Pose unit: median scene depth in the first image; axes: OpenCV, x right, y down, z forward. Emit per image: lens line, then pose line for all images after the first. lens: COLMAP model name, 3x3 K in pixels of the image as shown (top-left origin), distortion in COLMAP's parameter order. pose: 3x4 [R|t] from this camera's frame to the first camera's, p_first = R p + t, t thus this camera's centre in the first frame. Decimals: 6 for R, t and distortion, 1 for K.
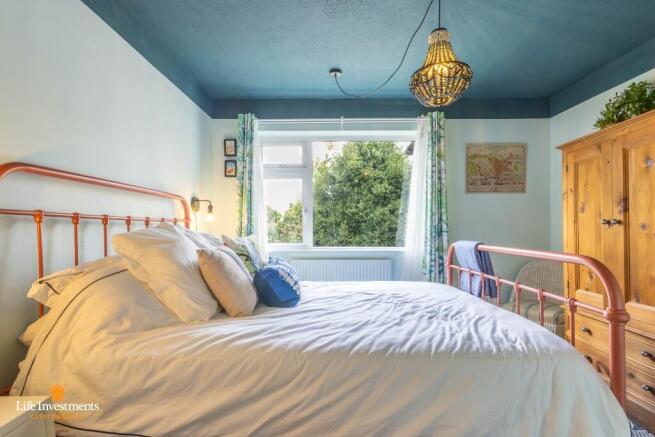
lens RADIAL K [[319.8, 0, 322.2], [0, 319.8, 226.2], [0, 0, 1]] dist [0.009797, -0.000317]
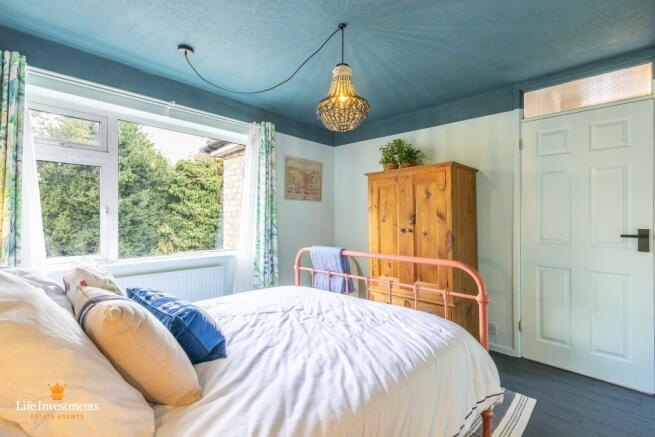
lens RADIAL K [[301.2, 0, 321.8], [0, 301.2, 215.0], [0, 0, 1]] dist [0.008061, -0.000198]
pose [[0.689448, 0.012163, 0.724233, -0.264775], [-0.007328, 0.999925, -0.009817, -0.043921], [-0.724298, 0.001461, 0.689486, 0.193734]]
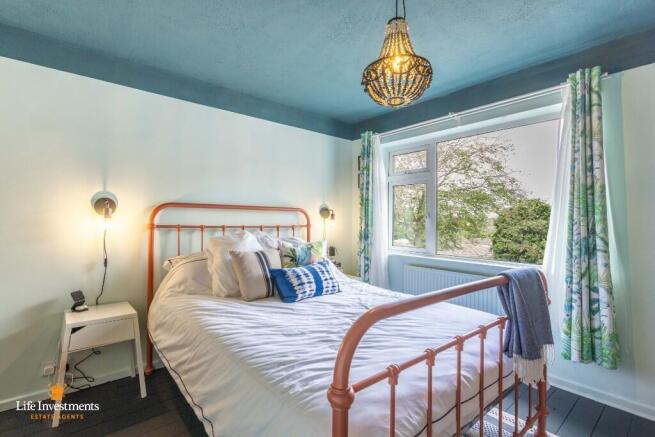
lens RADIAL K [[301.2, 0, 317.0], [0, 301.2, 216.9], [0, 0, 1]] dist [0.008061, -0.000198]
pose [[0.650866, 0.002059, -0.759190, 0.507686], [-0.009403, 0.999941, -0.005350, -0.045132], [0.759134, 0.010620, 0.650847, 0.184039]]
